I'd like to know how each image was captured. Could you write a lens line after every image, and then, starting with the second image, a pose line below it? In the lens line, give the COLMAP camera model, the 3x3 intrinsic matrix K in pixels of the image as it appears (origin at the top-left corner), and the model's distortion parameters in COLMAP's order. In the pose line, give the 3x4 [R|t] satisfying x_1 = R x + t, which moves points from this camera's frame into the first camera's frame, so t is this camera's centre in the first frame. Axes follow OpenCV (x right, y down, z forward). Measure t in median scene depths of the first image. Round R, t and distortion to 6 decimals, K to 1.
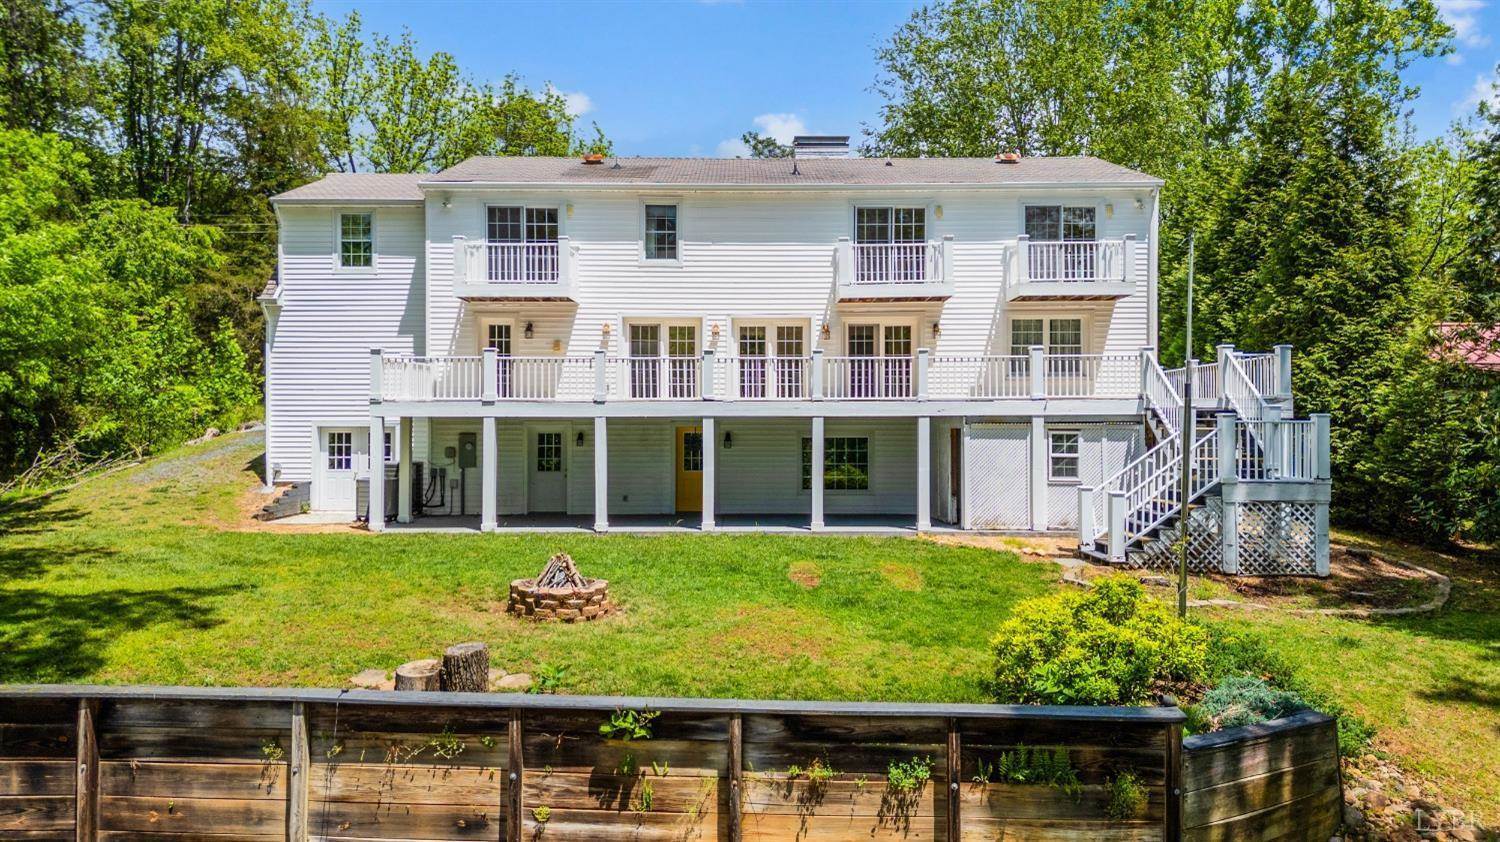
lens RADIAL K [[984.4, 0, 750.0], [0, 984.4, 421.0], [0, 0, 1]] dist [0.038549, -0.004116]
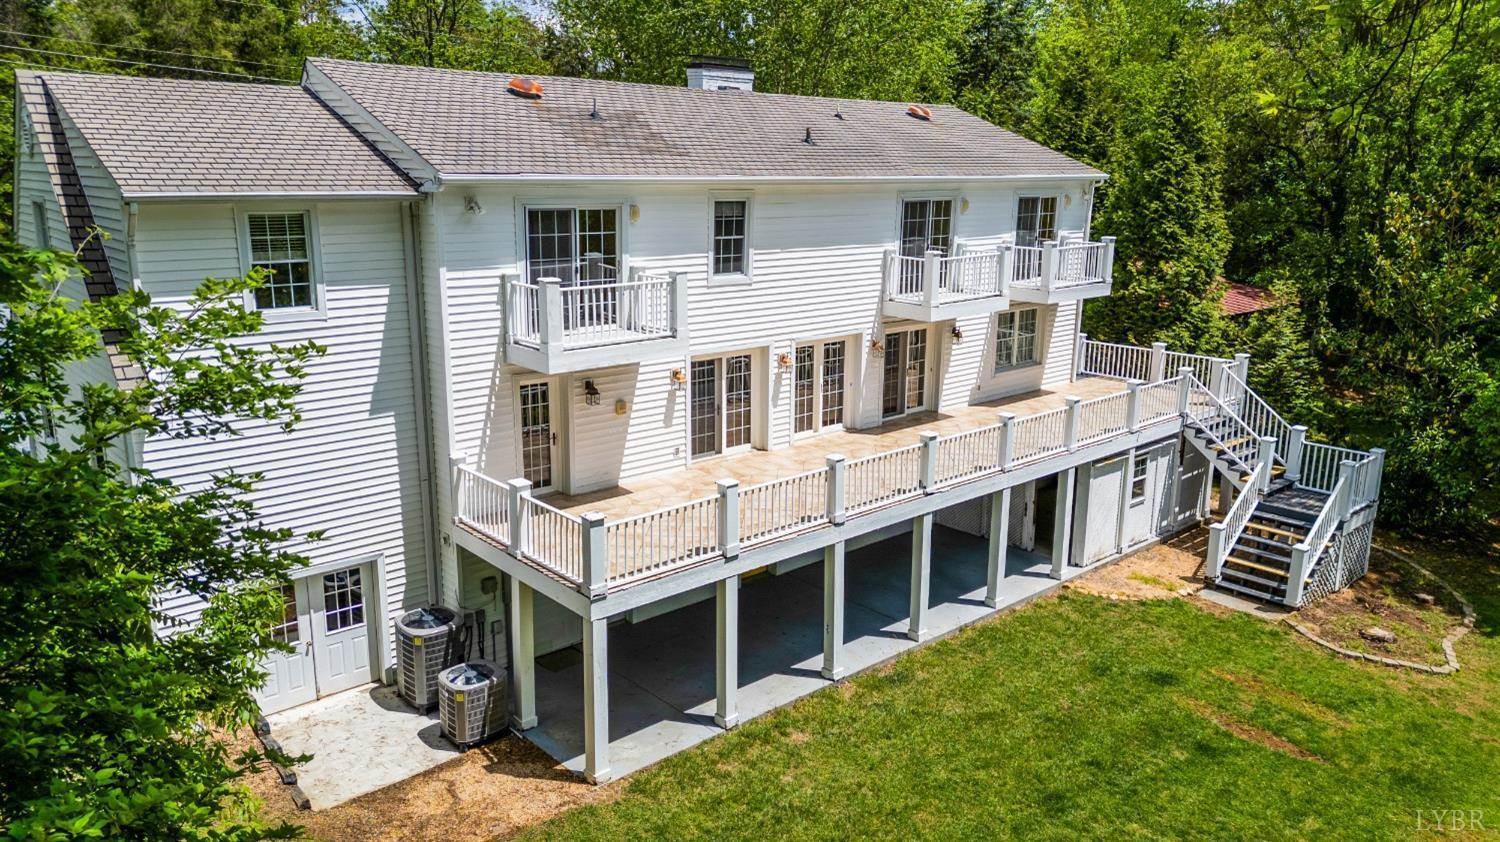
lens RADIAL K [[1045.6, 0, 725.1], [0, 1045.6, 429.0], [0, 0, 1]] dist [0.041578, -0.002353]
pose [[0.763394, -0.148572, 0.628614, -0.629504], [-0.002527, 0.972493, 0.232917, -0.243015], [-0.645928, -0.179396, 0.742020, 0.402835]]
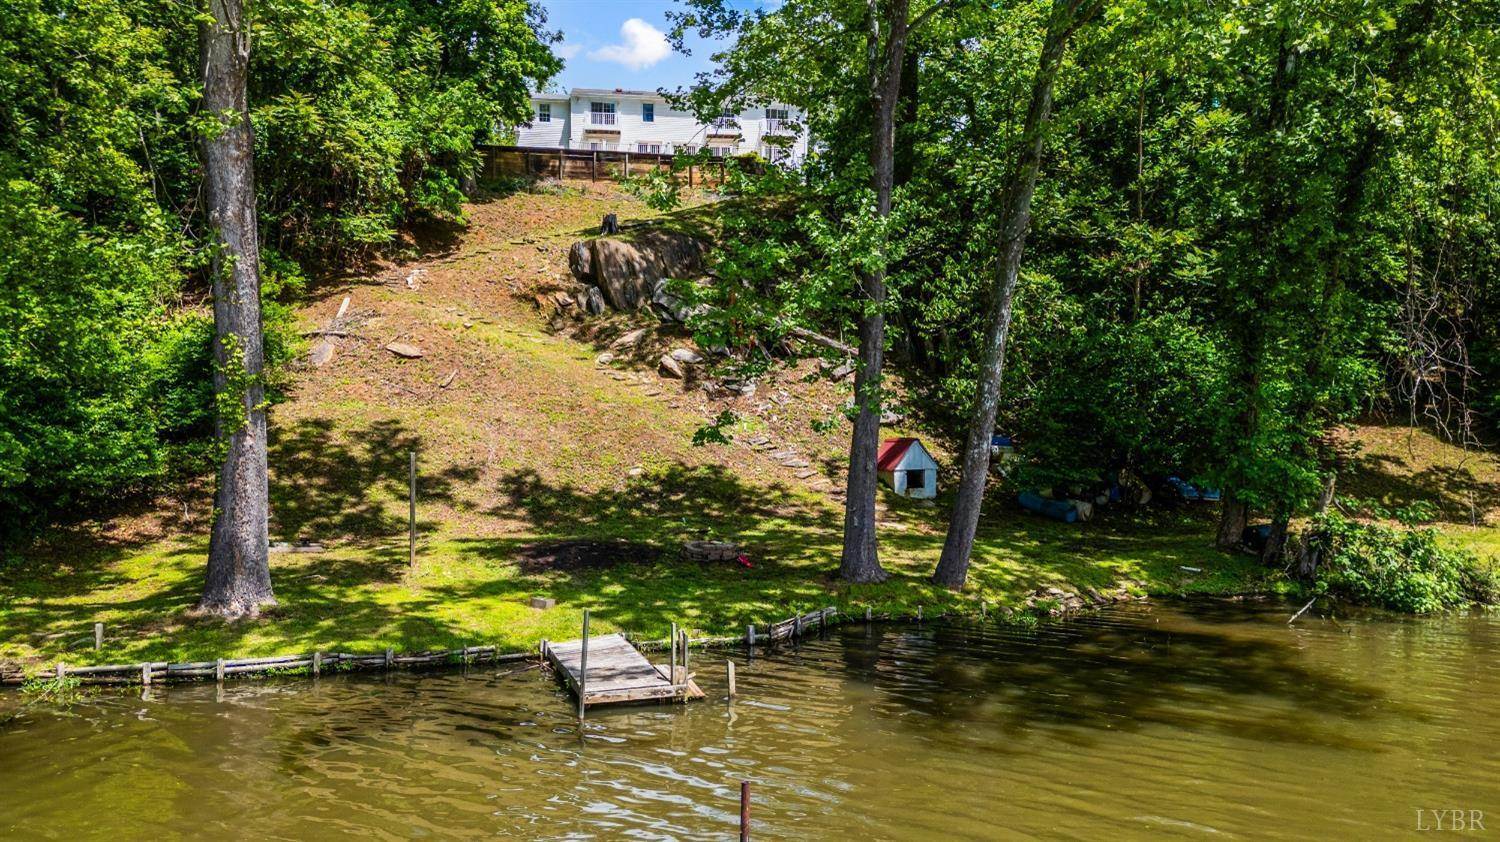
lens RADIAL K [[984.4, 0, 750.0], [0, 984.4, 421.0], [0, 0, 1]] dist [0.038549, -0.004116]
pose [[0.990910, -0.008047, 0.134285, -0.202718], [0.007315, 0.999956, 0.005946, 0.770468], [-0.134327, -0.004909, 0.990925, -2.146233]]
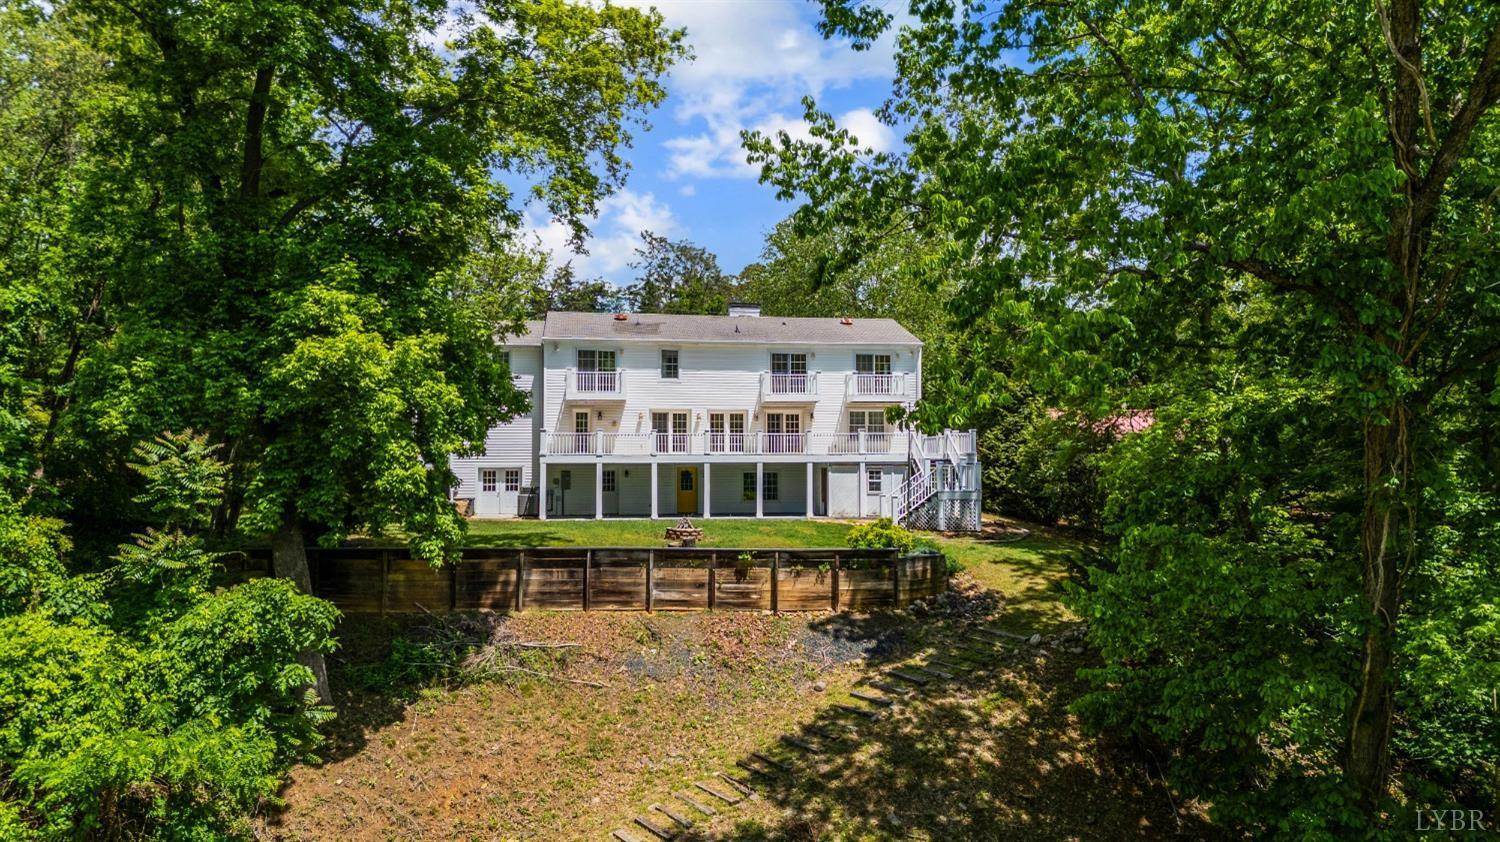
lens RADIAL K [[984.4, 0, 750.0], [0, 984.4, 421.0], [0, 0, 1]] dist [0.038549, -0.004116]
pose [[0.986722, 0.006053, 0.162306, -0.252204], [-0.000106, 0.999329, -0.036629, -0.014194], [-0.162419, 0.036126, 0.986060, -0.911285]]
